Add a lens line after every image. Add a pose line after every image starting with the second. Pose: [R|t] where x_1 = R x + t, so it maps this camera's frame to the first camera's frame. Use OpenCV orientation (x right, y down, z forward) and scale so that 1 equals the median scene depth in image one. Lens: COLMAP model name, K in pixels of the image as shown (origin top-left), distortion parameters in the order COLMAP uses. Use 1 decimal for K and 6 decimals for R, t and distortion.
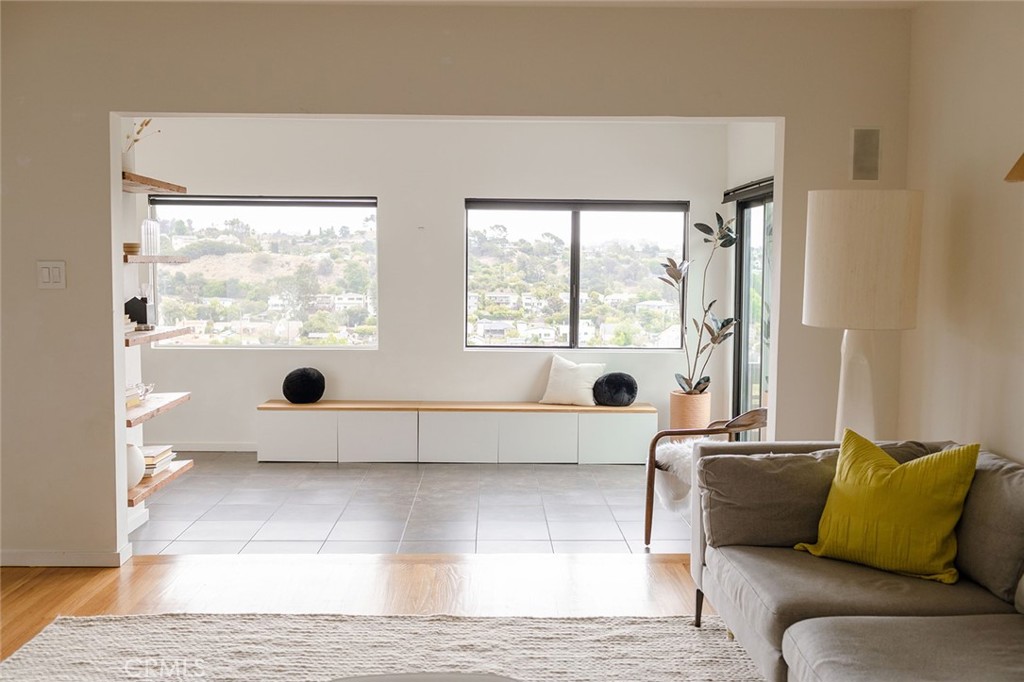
lens RADIAL K [[979.2, 0, 505.3], [0, 979.2, 349.7], [0, 0, 1]] dist [0.004882, 0.000000]
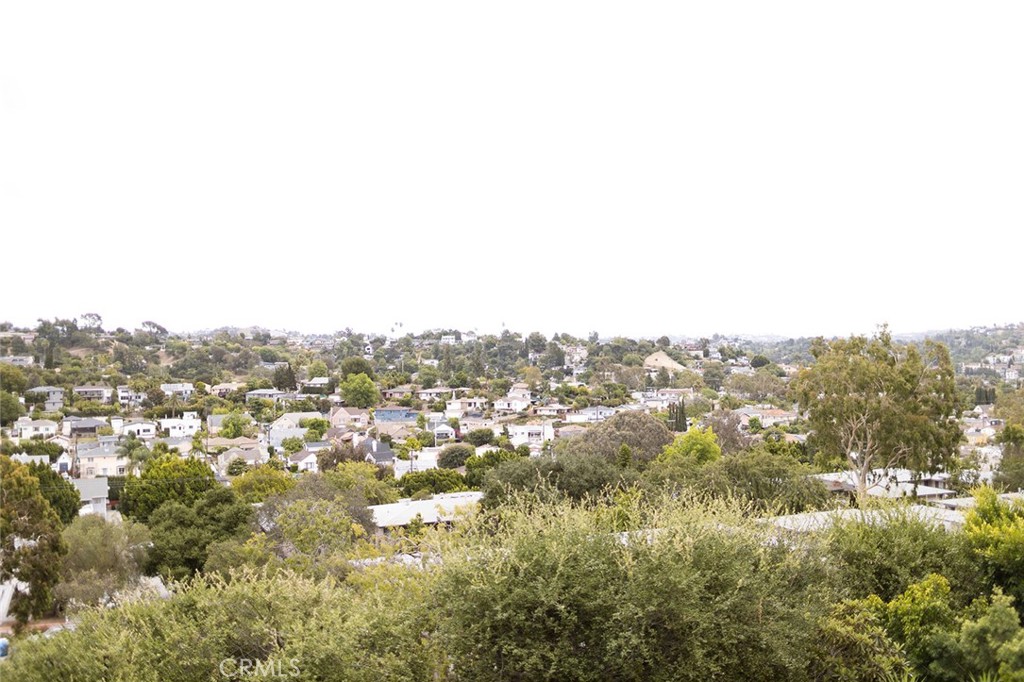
lens RADIAL K [[979.2, 0, 510.3], [0, 979.2, 339.6], [0, 0, 1]] dist [0.004882, 0.000000]
pose [[0.923115, -0.014925, 0.384234, 0.288094], [0.052888, 0.994678, -0.088426, -0.038260], [-0.380870, 0.101949, 0.918991, 0.873313]]
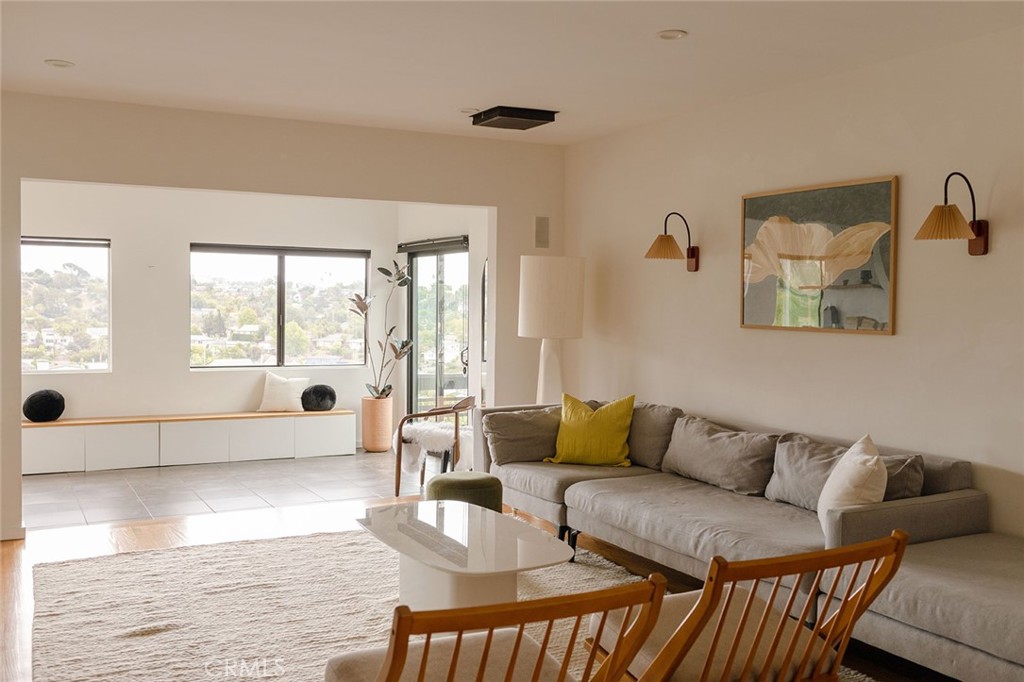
lens RADIAL K [[979.2, 0, 511.3], [0, 979.2, 336.0], [0, 0, 1]] dist [0.004882, 0.000000]
pose [[0.892812, -0.011540, 0.450283, -0.231060], [0.033473, 0.998607, -0.040777, 0.020506], [-0.449185, 0.051478, 0.891954, -0.234053]]
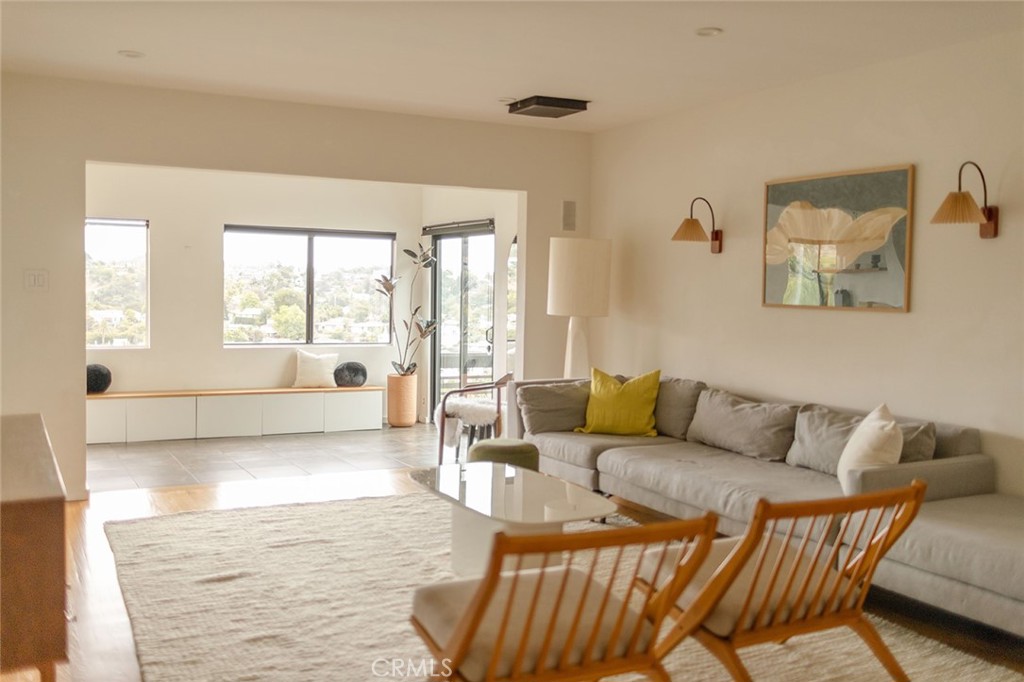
lens RADIAL K [[979.2, 0, 509.3], [0, 979.2, 336.5], [0, 0, 1]] dist [0.004882, 0.000000]
pose [[0.894334, -0.012712, 0.447219, -0.275150], [0.026838, 0.999320, -0.025264, 0.028155], [-0.446594, 0.034597, 0.894067, -0.262756]]
